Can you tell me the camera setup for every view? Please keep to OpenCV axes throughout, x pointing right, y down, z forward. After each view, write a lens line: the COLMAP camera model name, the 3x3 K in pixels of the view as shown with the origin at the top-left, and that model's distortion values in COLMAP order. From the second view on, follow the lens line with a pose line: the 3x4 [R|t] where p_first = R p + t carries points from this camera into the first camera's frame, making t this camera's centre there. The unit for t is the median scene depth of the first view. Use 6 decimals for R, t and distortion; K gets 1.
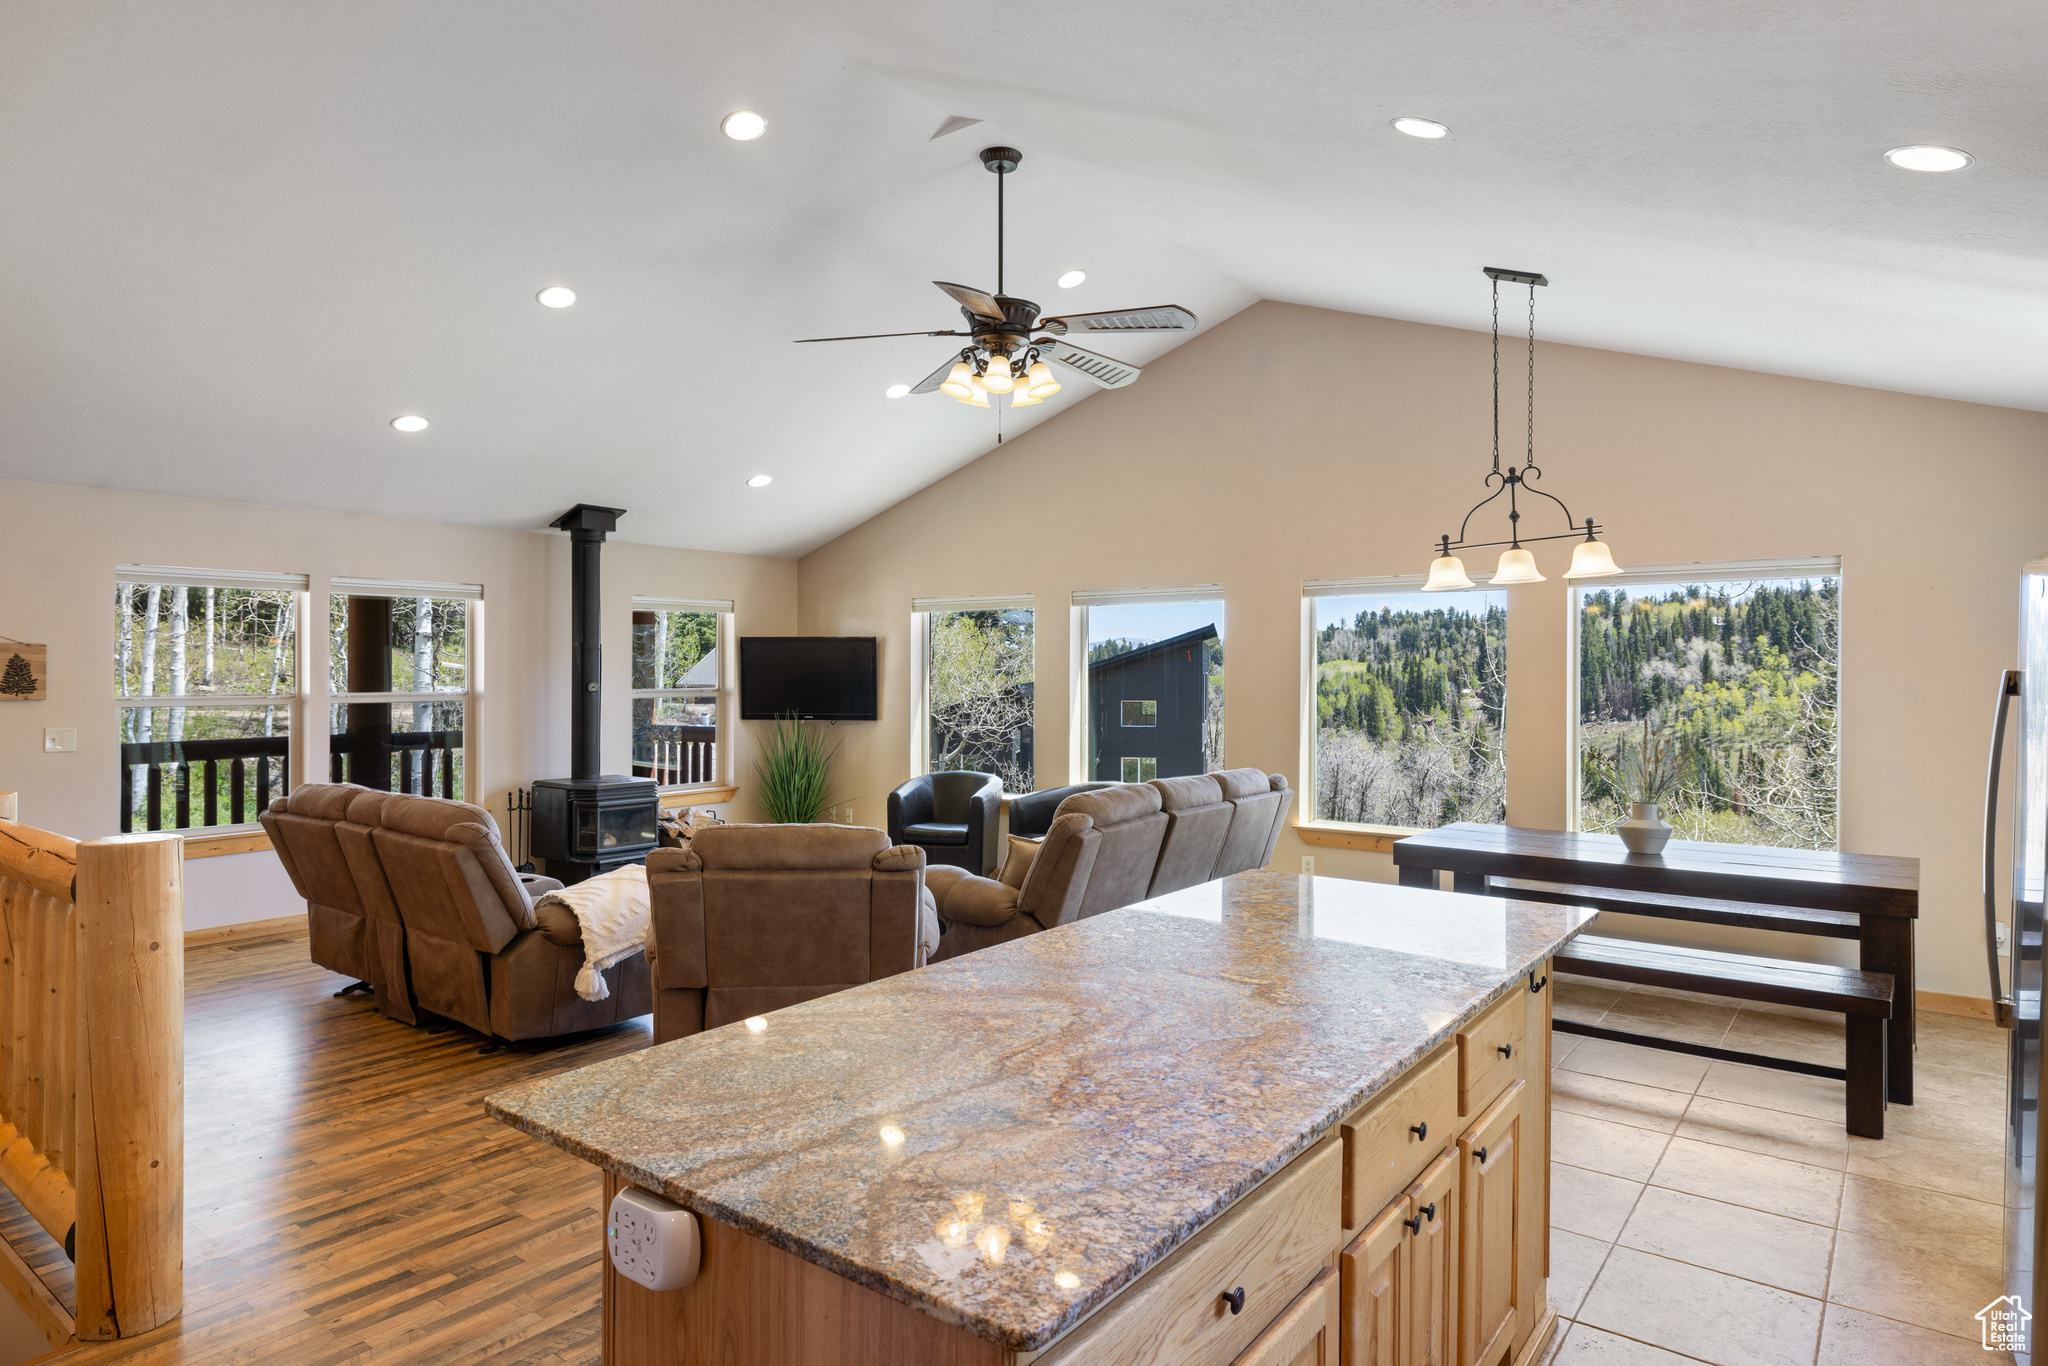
lens RADIAL K [[1176.6, 0, 1024.0], [0, 1176.6, 683.0], [0, 0, 1]] dist [0.103619, -0.000174]
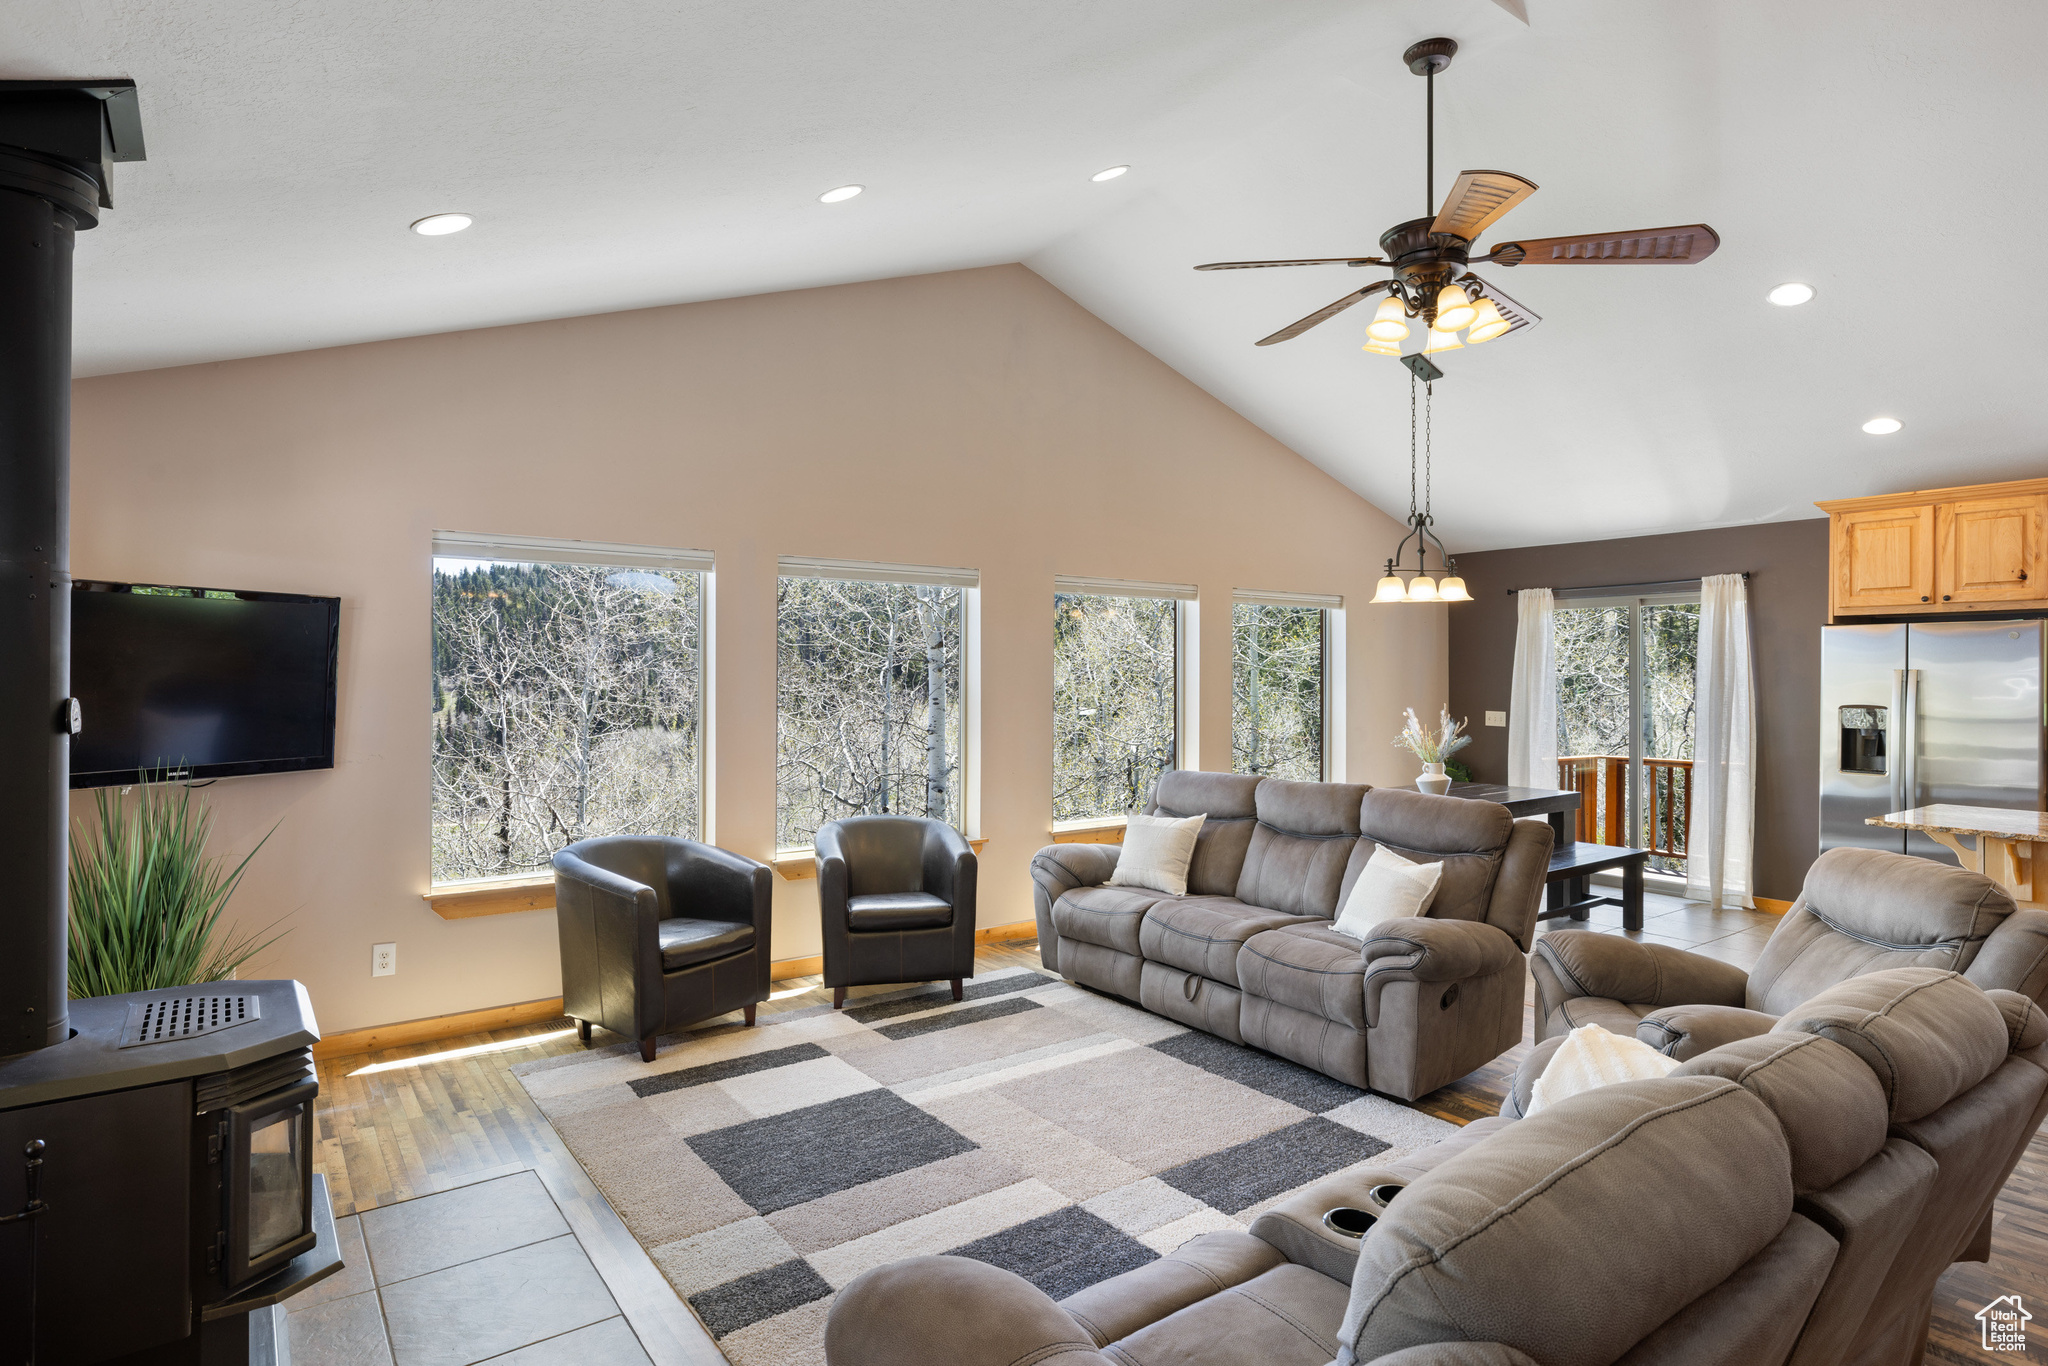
lens RADIAL K [[1106.2, 0, 1000.5], [0, 1106.2, 668.5], [0, 0, 1]] dist [-0.000733, 0.000448]
pose [[0.296444, 0.006934, 0.955025, -0.558166], [0.006231, 0.999938, -0.009195, -0.003363], [-0.955030, 0.008677, 0.296383, 0.703214]]
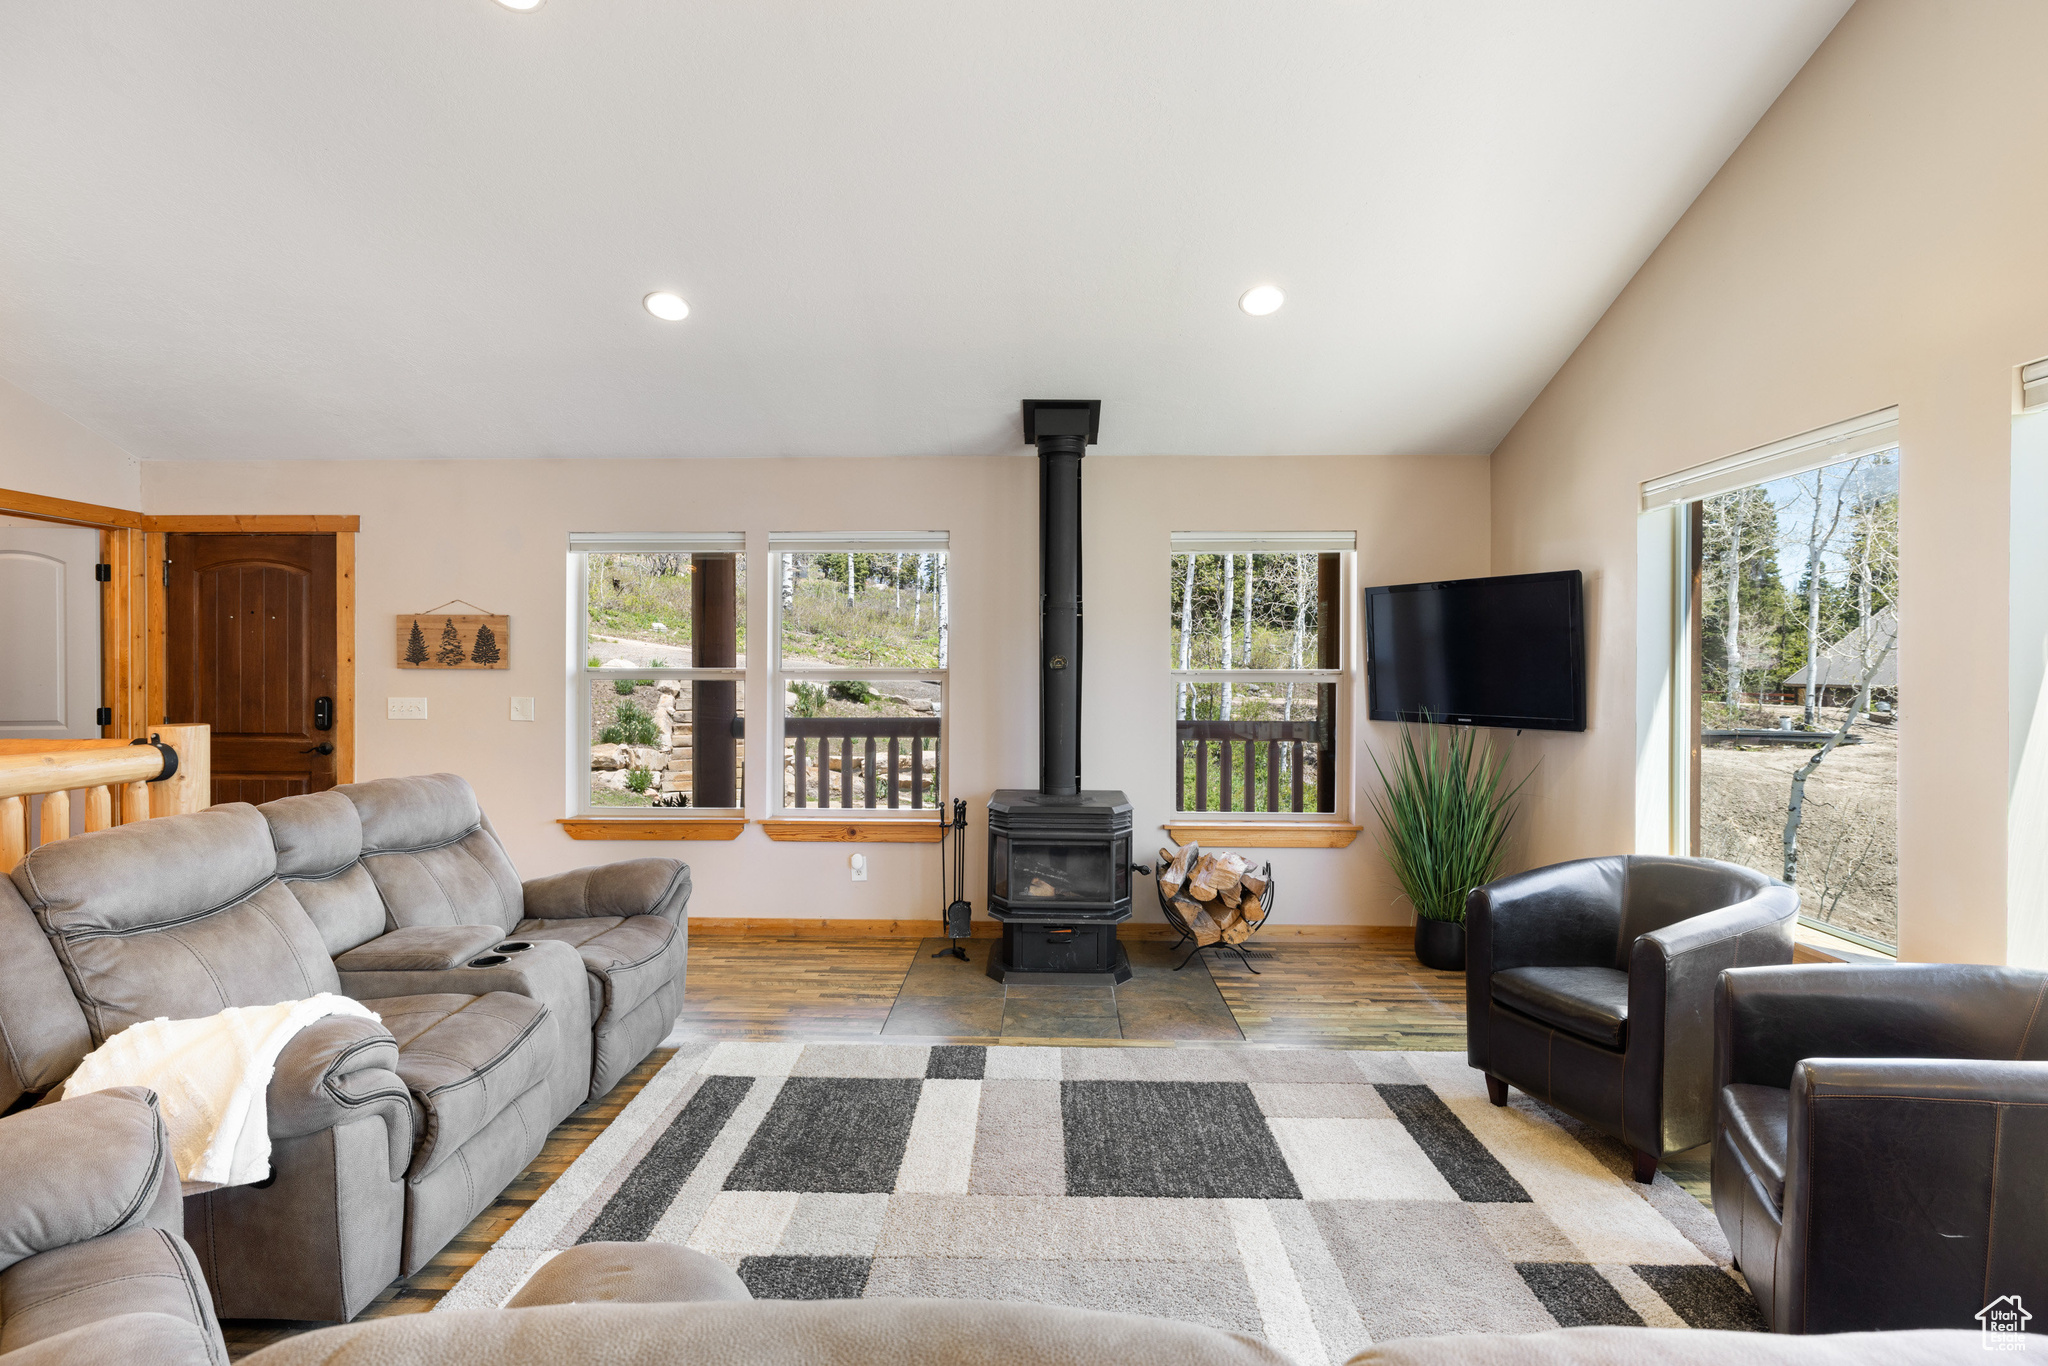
lens RADIAL K [[1012.5, 0, 1013.6], [0, 1012.5, 675.0], [0, 0, 1]] dist [-0.005067, -0.000544]
pose [[0.574561, 0.004271, -0.818451, 0.107587], [-0.009874, 0.999950, -0.001714, 0.011632], [0.818402, 0.009066, 0.574574, 0.636396]]
